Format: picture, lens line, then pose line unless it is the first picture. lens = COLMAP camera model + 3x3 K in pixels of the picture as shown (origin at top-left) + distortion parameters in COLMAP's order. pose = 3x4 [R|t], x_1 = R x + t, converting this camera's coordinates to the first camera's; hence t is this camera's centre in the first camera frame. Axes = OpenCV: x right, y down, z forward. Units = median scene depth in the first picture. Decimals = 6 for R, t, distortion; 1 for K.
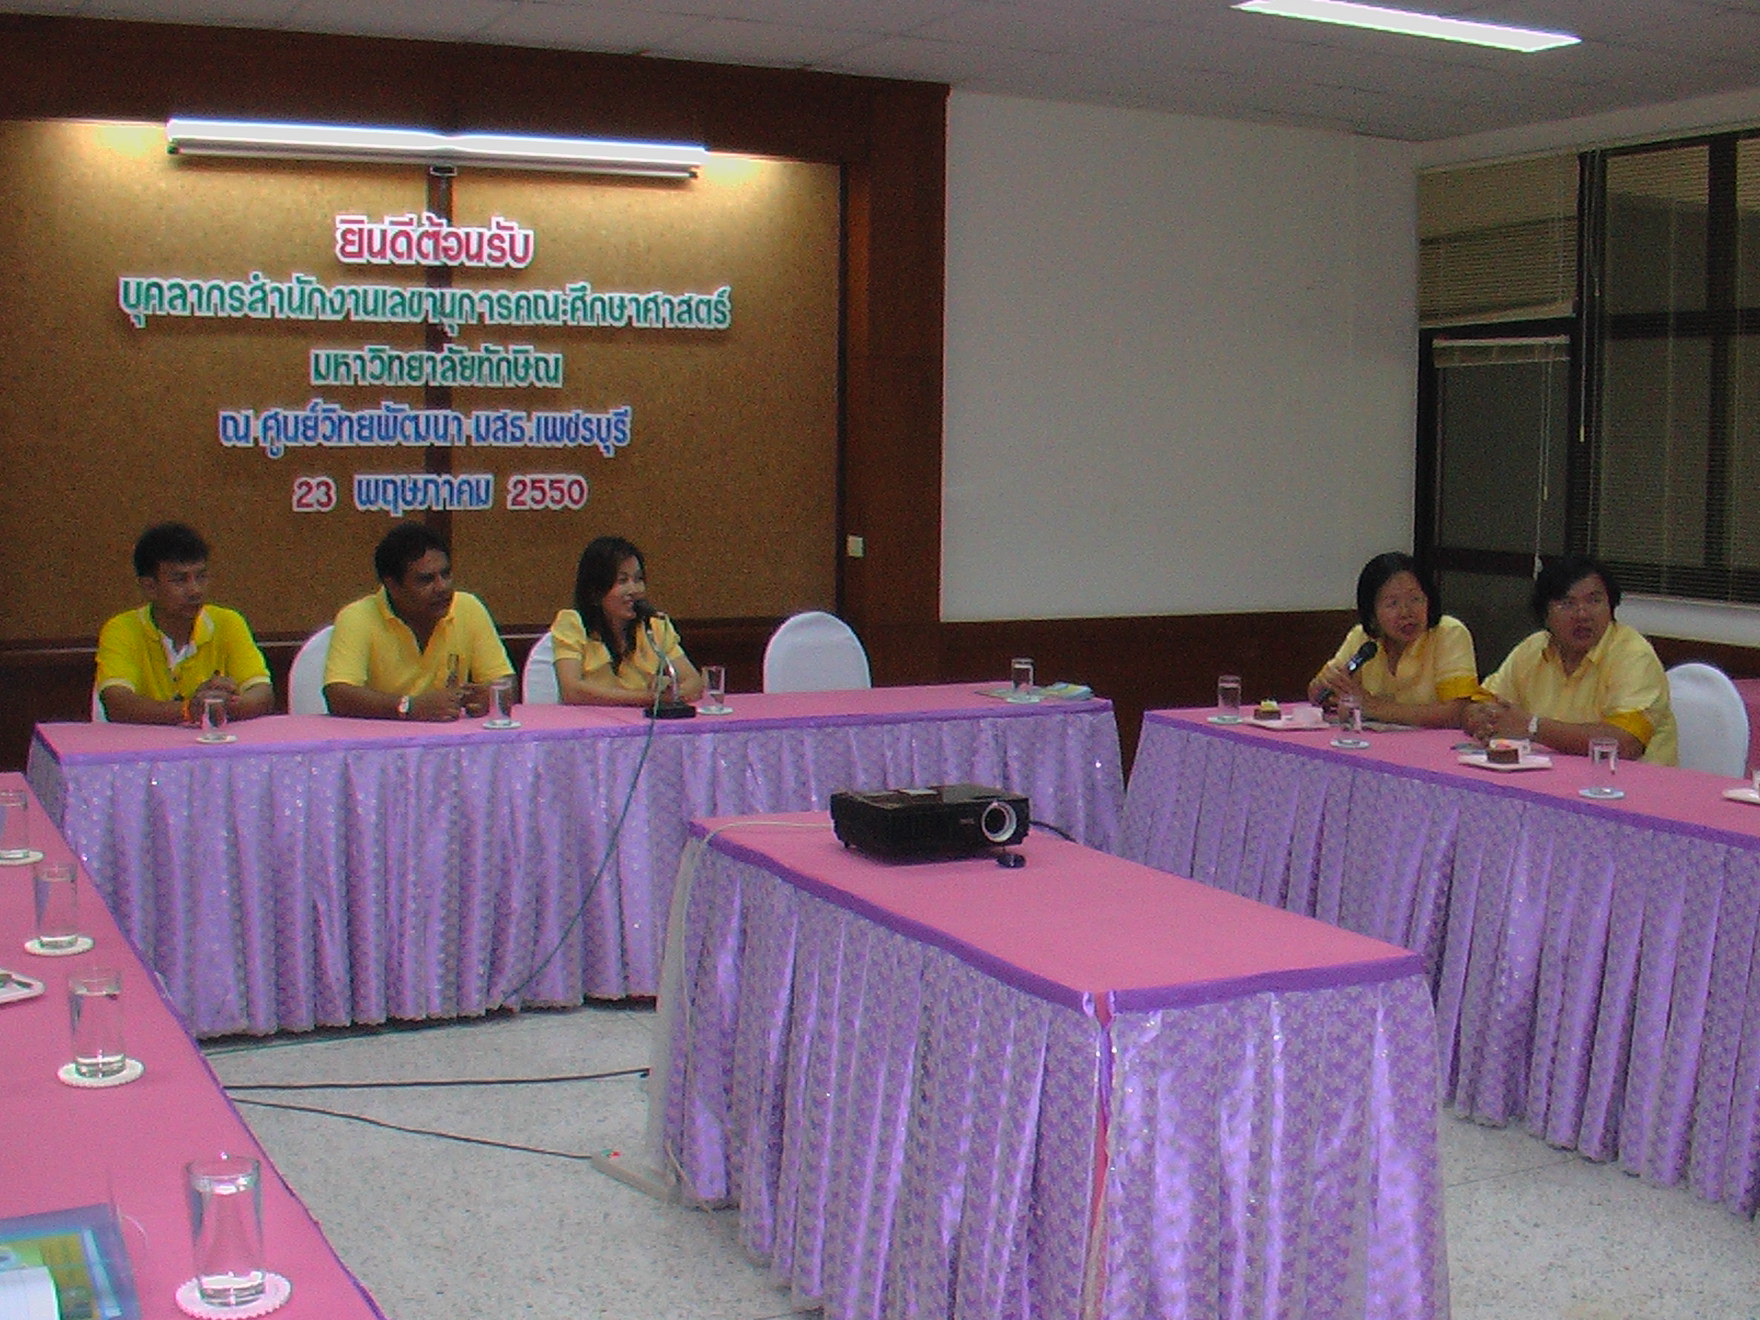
lens RADIAL K [[2148.6, 0, 869.8], [0, 2148.6, 652.2], [0, 0, 1]] dist [-0.187572, 0.000000]
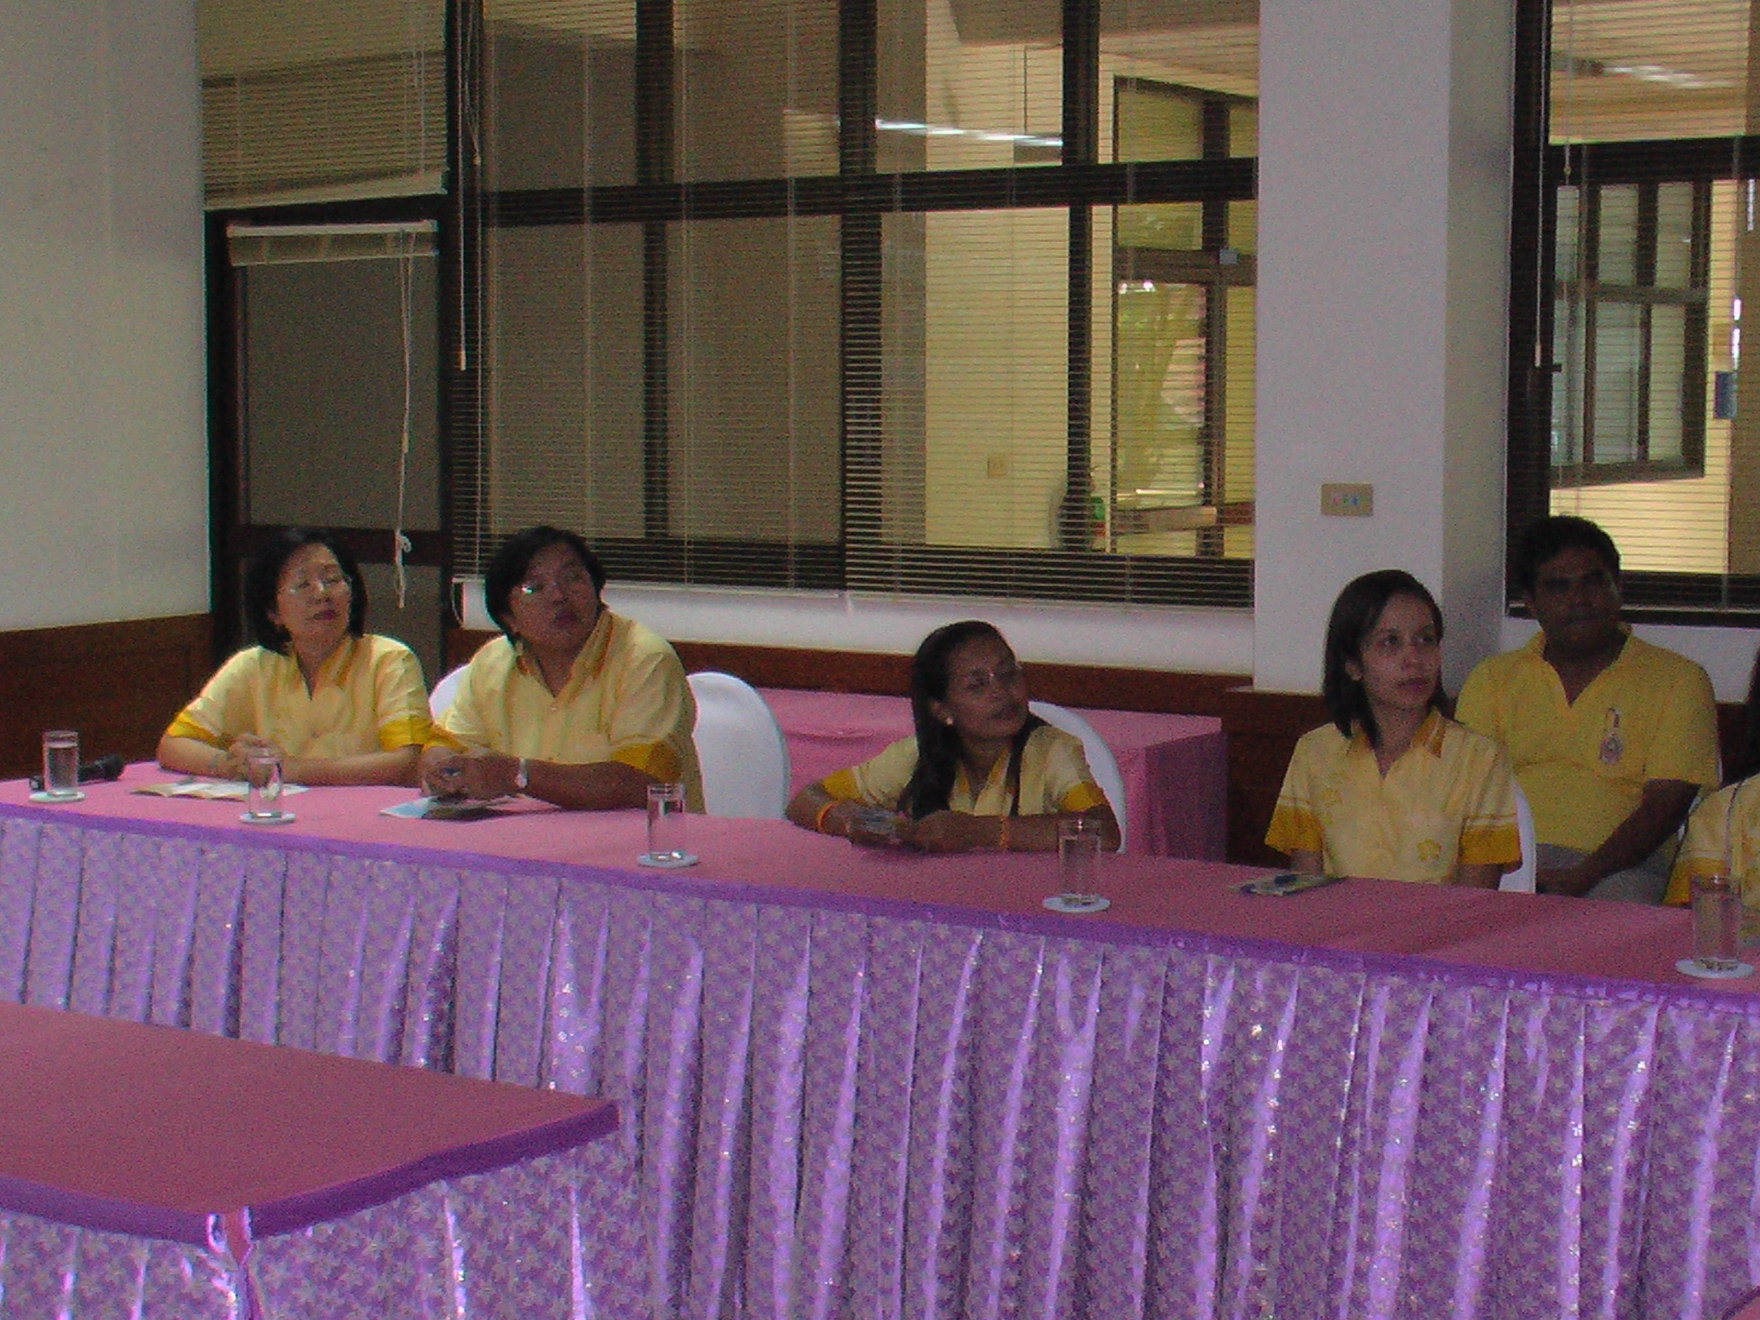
lens RADIAL K [[3108.5, 0, 876.2], [0, 3108.5, 668.5], [0, 0, 1]] dist [-0.020977, 0.000000]
pose [[0.866497, -0.055620, 0.496074, -0.078731], [0.056386, 0.998319, 0.013443, -0.006064], [-0.495987, 0.016323, 0.868176, 0.015568]]
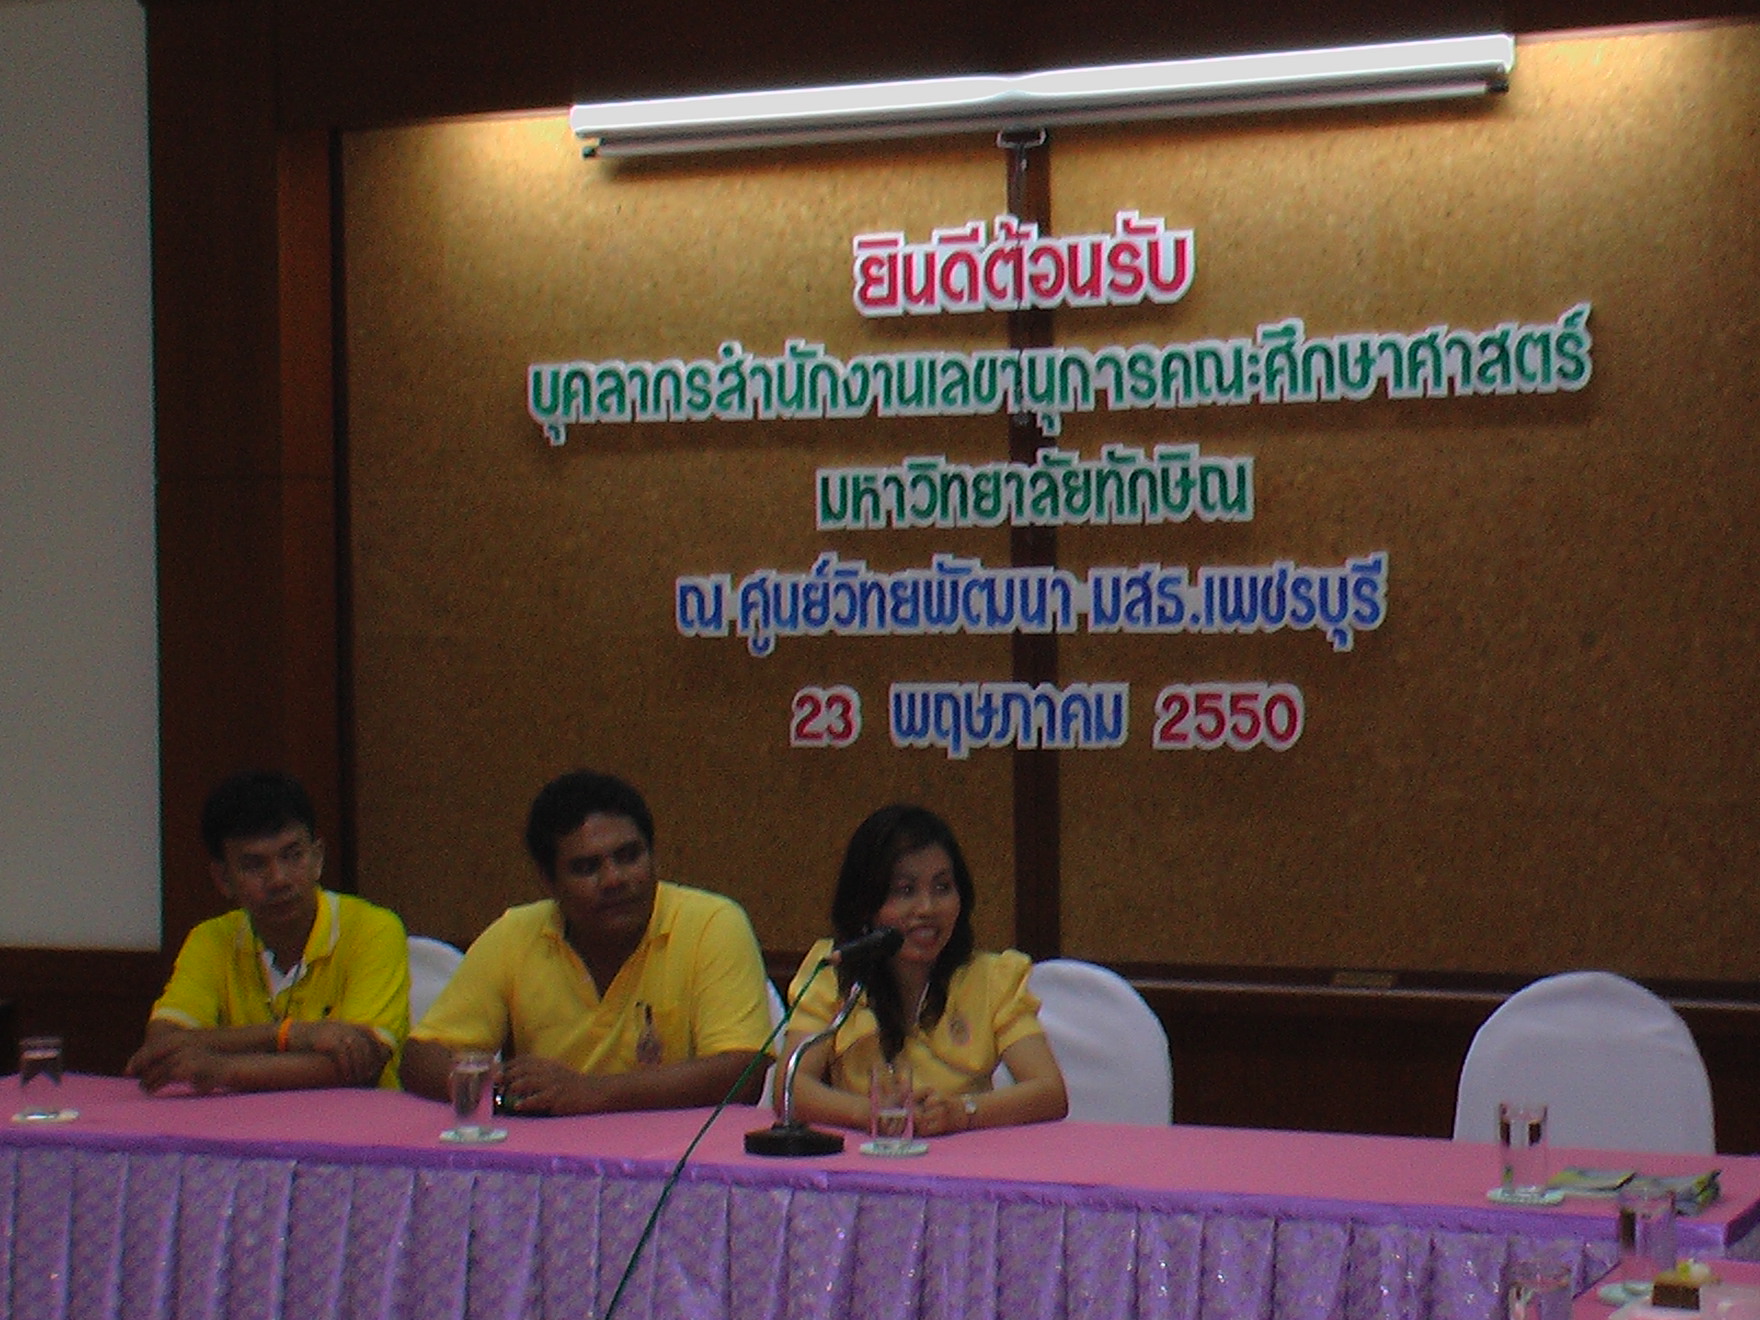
lens RADIAL K [[3612.8, 0, 939.0], [0, 3612.8, 651.7], [0, 0, 1]] dist [0.094613, 0.000000]
pose [[0.652228, -0.009395, -0.757965, 0.512789], [-0.057452, 0.996434, -0.061788, -0.033197], [0.755843, 0.083847, 0.649363, 0.379123]]
